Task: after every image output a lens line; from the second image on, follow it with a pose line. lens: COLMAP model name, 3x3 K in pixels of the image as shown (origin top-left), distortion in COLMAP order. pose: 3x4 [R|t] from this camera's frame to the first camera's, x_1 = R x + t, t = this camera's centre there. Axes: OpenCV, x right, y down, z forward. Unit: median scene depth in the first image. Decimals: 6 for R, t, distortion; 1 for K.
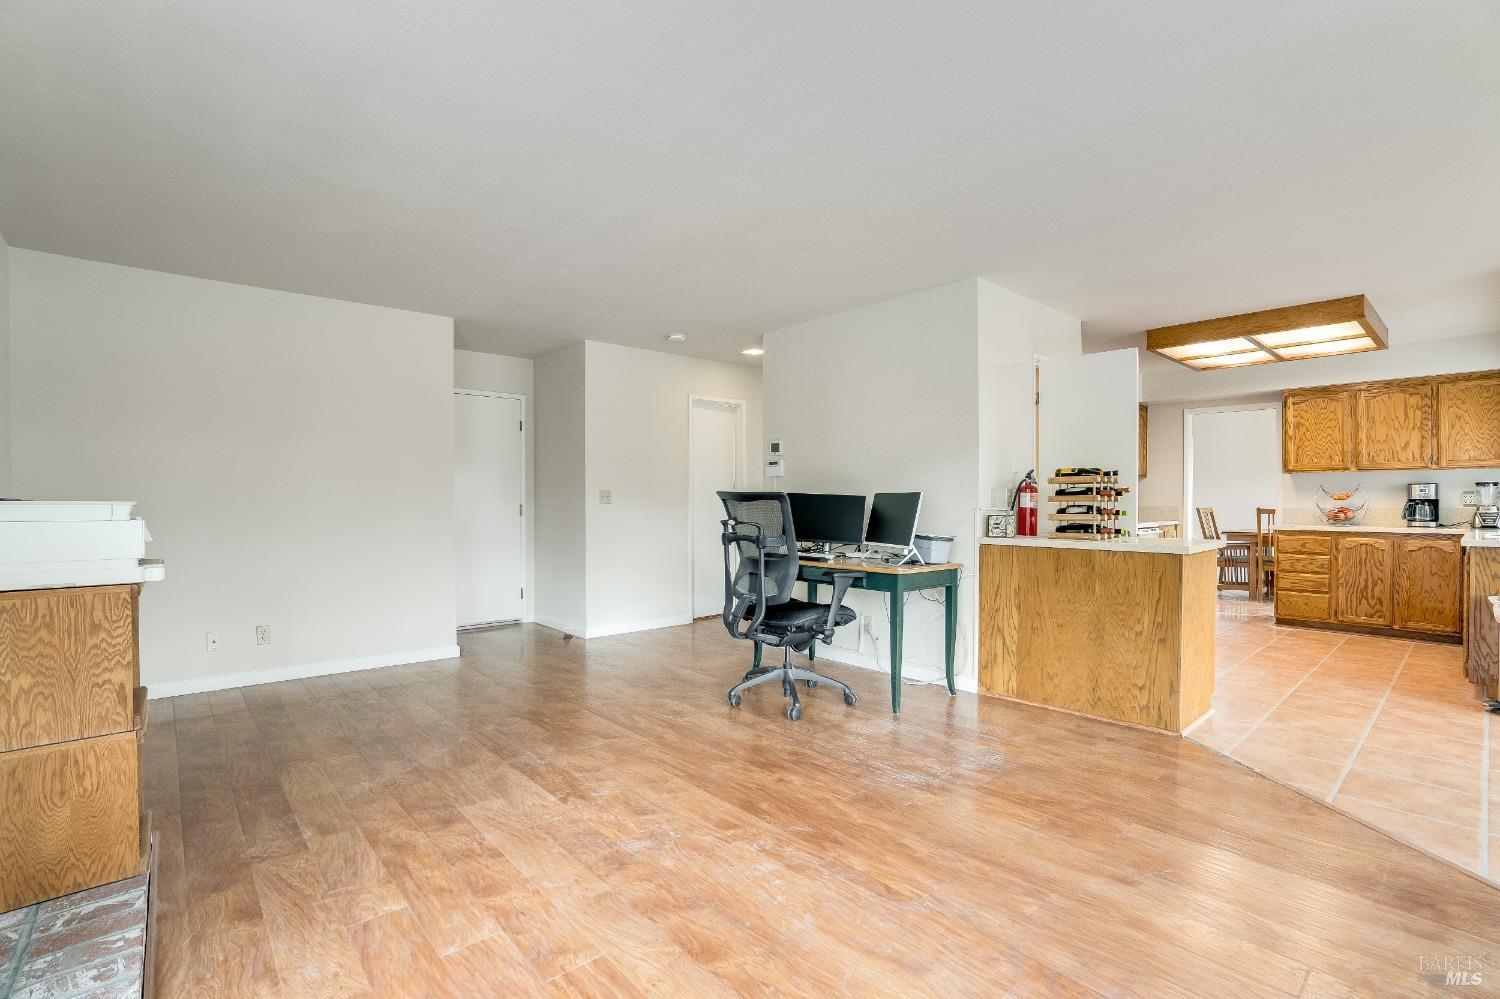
lens RADIAL K [[686.0, 0, 748.1], [0, 686.0, 506.3], [0, 0, 1]] dist [-0.059511, 0.022497]
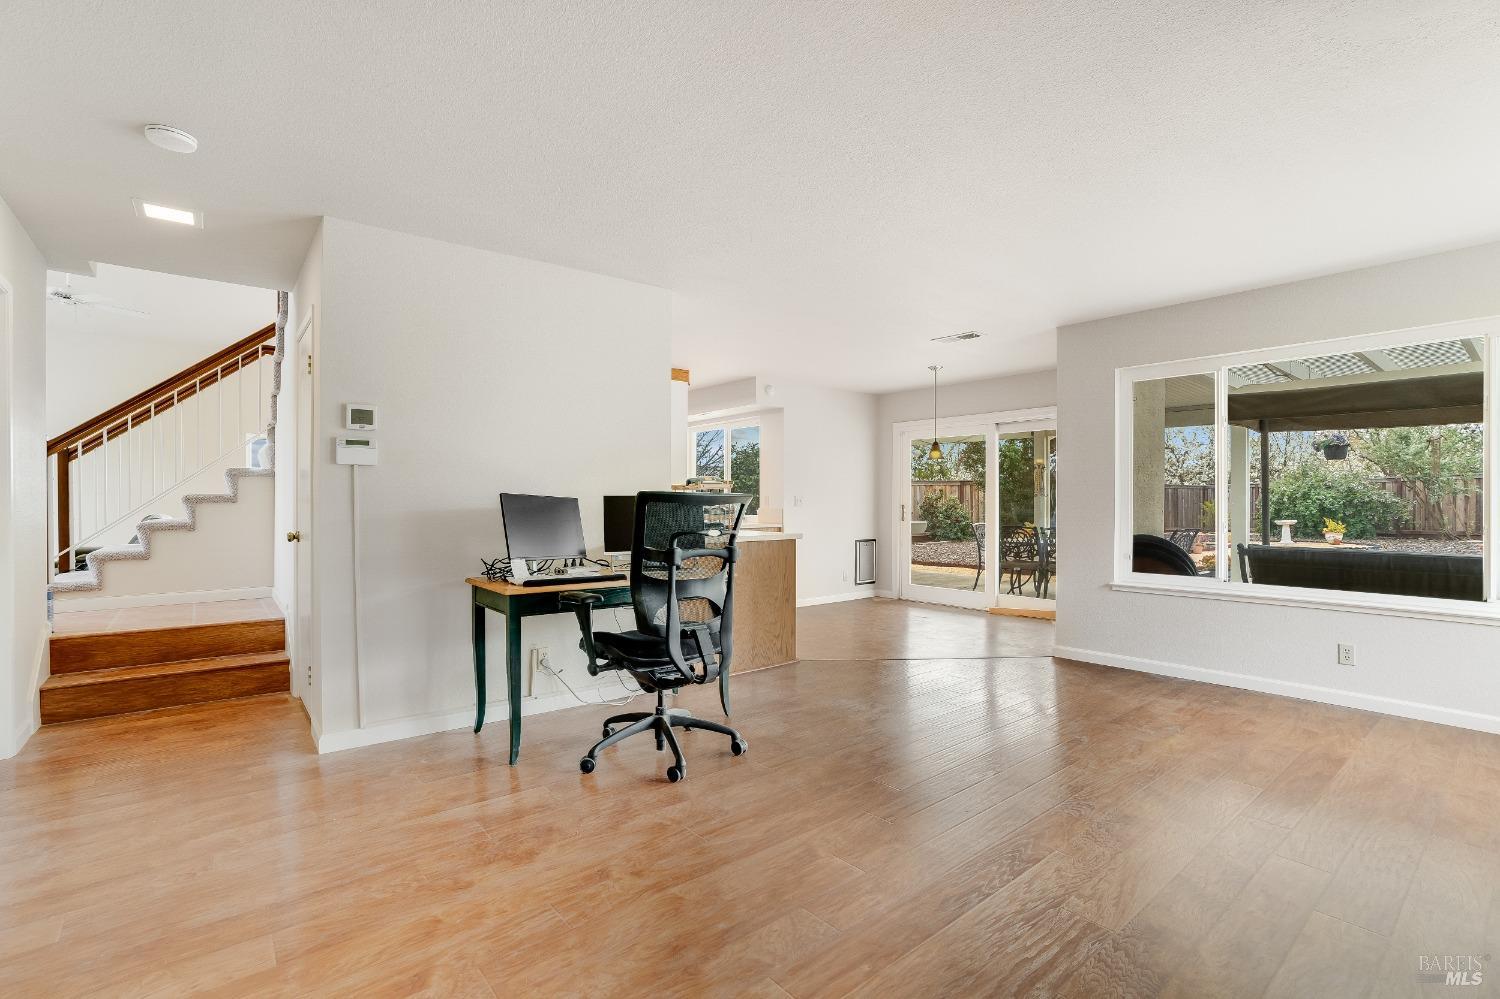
lens RADIAL K [[678.1, 0, 755.3], [0, 678.1, 500.0], [0, 0, 1]] dist [-0.050849, 0.016374]
pose [[0.037610, 0.003255, 0.999287, -0.531491], [0.008686, 0.999956, -0.003584, -0.006987], [-0.999255, 0.008815, 0.037580, 0.625406]]
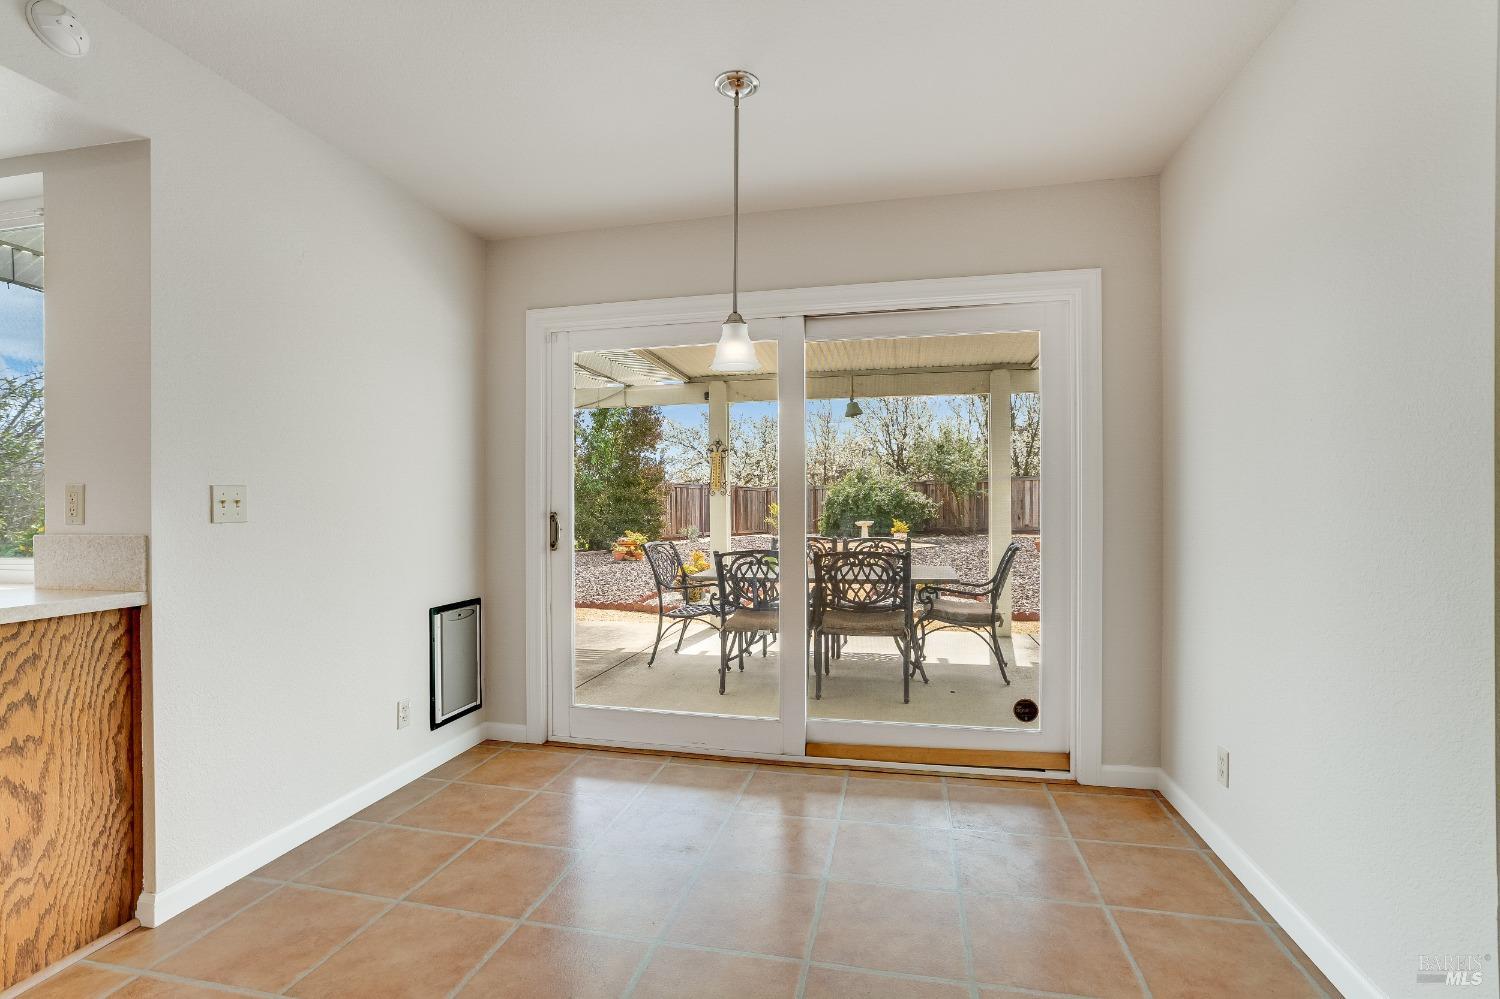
lens RADIAL K [[678.1, 0, 755.3], [0, 678.1, 500.0], [0, 0, 1]] dist [-0.050849, 0.016374]
pose [[-0.589800, 0.008384, 0.807506, 0.393243], [0.013132, 0.999913, -0.000789, -0.006095], [-0.807443, 0.010139, -0.589859, 0.567006]]
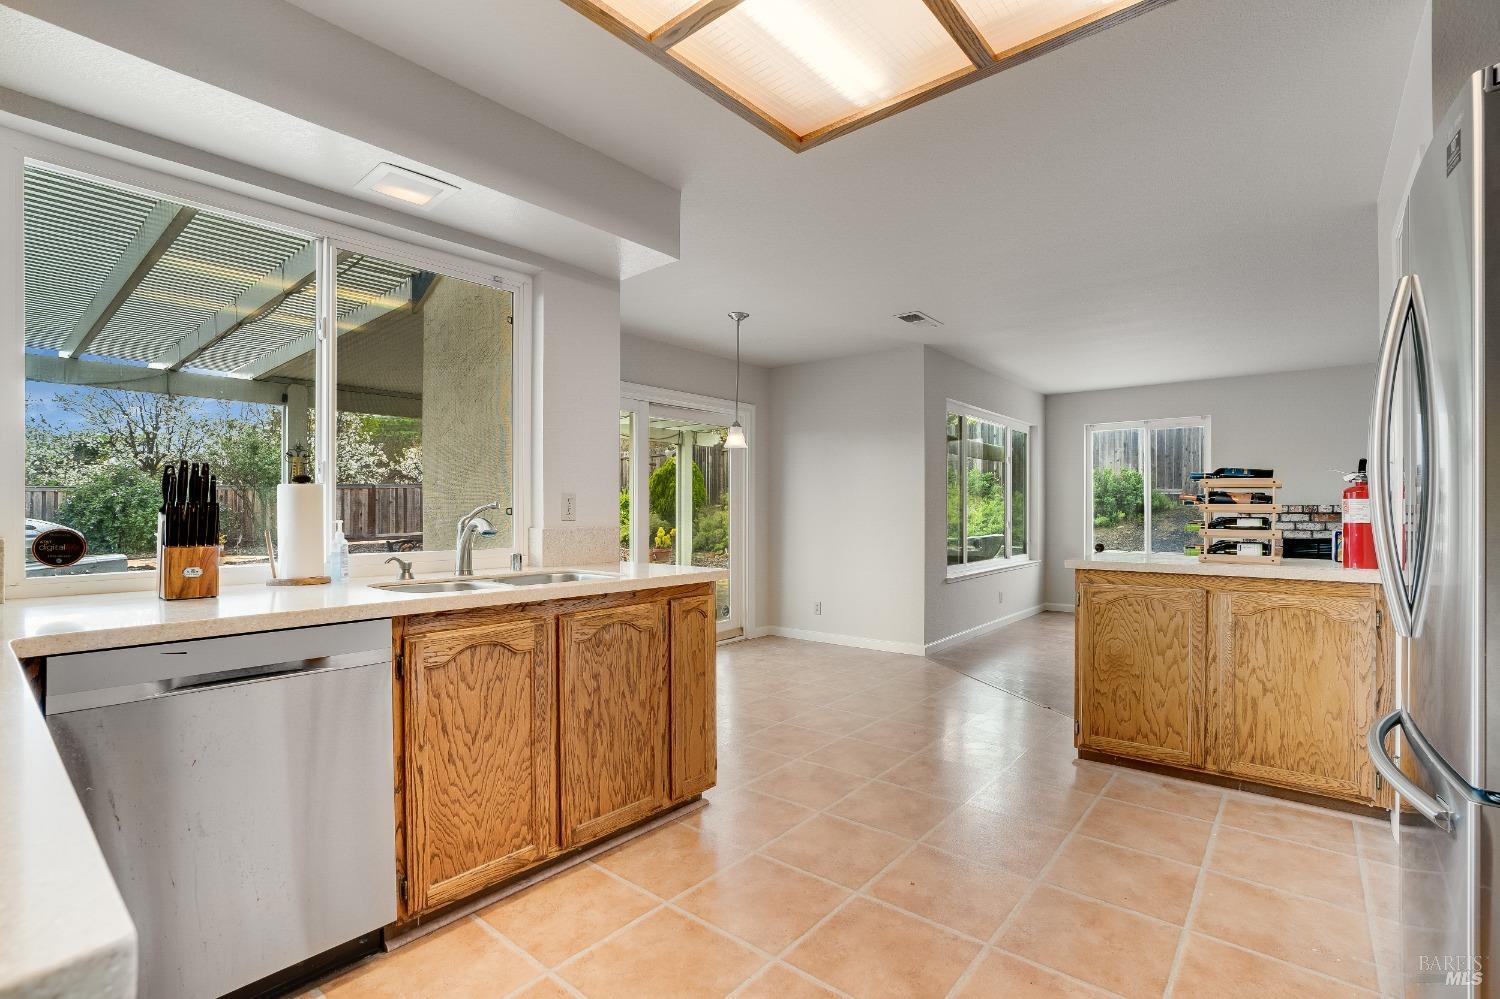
lens RADIAL K [[686.0, 0, 748.1], [0, 686.0, 506.3], [0, 0, 1]] dist [-0.059511, 0.022497]
pose [[-0.989337, 0.000160, -0.145642, 0.832039], [-0.000136, 0.999998, 0.002021, -0.011051], [0.145642, 0.002019, -0.989335, 1.205665]]
